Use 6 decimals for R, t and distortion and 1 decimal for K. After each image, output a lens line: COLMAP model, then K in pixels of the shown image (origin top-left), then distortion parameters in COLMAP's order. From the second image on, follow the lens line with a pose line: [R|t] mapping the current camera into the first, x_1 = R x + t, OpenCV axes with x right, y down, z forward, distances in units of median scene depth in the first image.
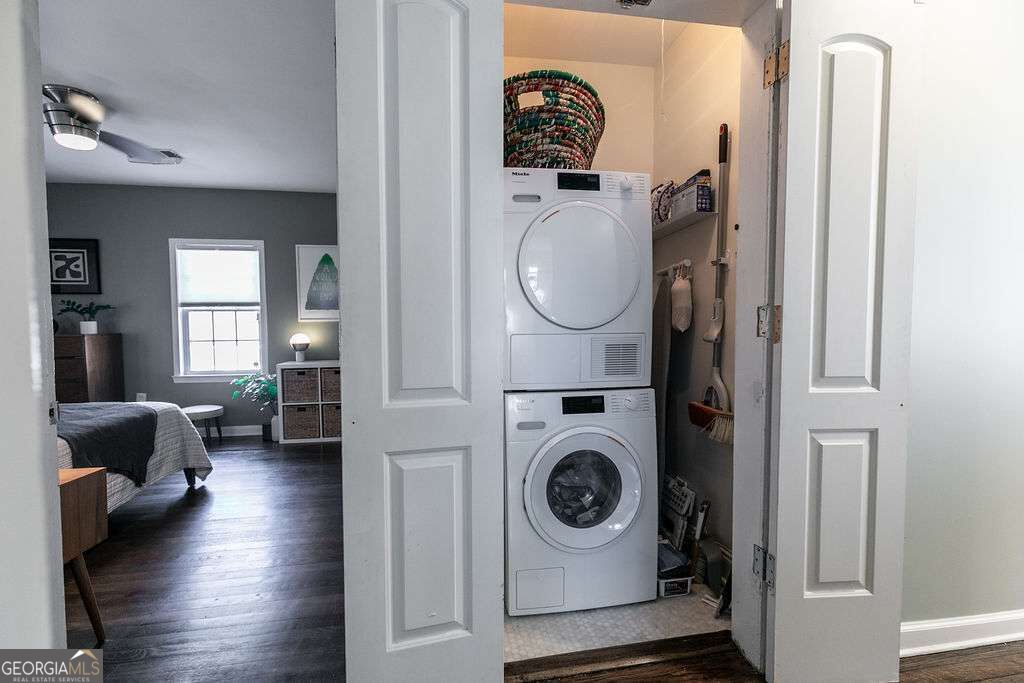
lens RADIAL K [[455.4, 0, 510.4], [0, 455.4, 345.0], [0, 0, 1]] dist [0.003189, -0.000122]
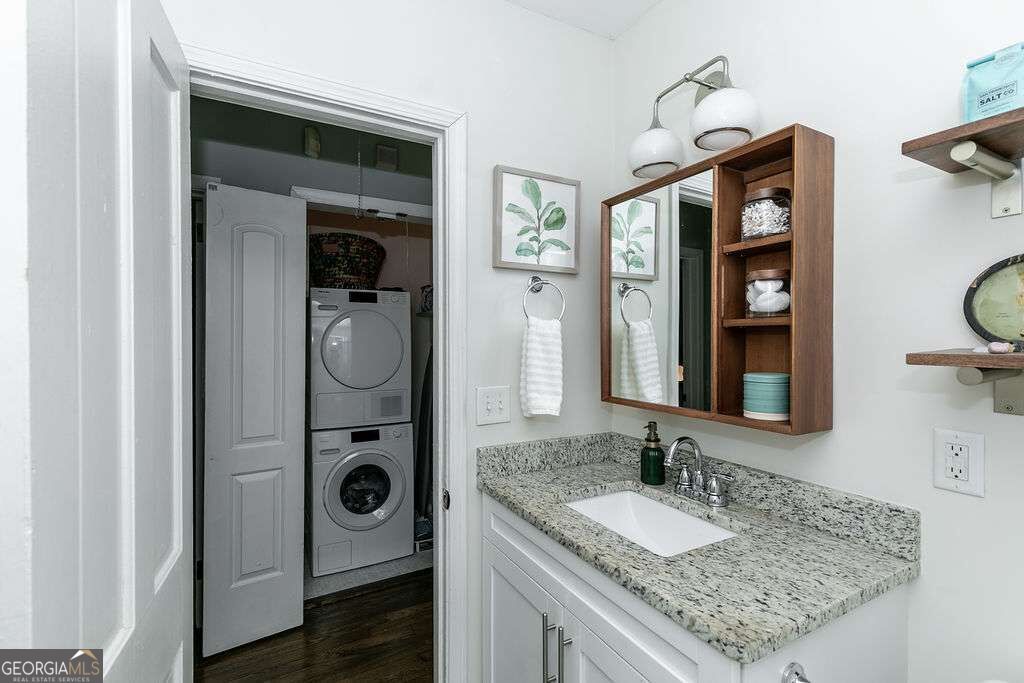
lens RADIAL K [[455.4, 0, 510.4], [0, 455.4, 345.0], [0, 0, 1]] dist [0.003189, -0.000122]
pose [[0.942494, 0.007324, 0.334143, 0.103266], [0.006670, 0.999149, -0.040712, -0.119746], [-0.334156, 0.040600, 0.941643, -0.692753]]
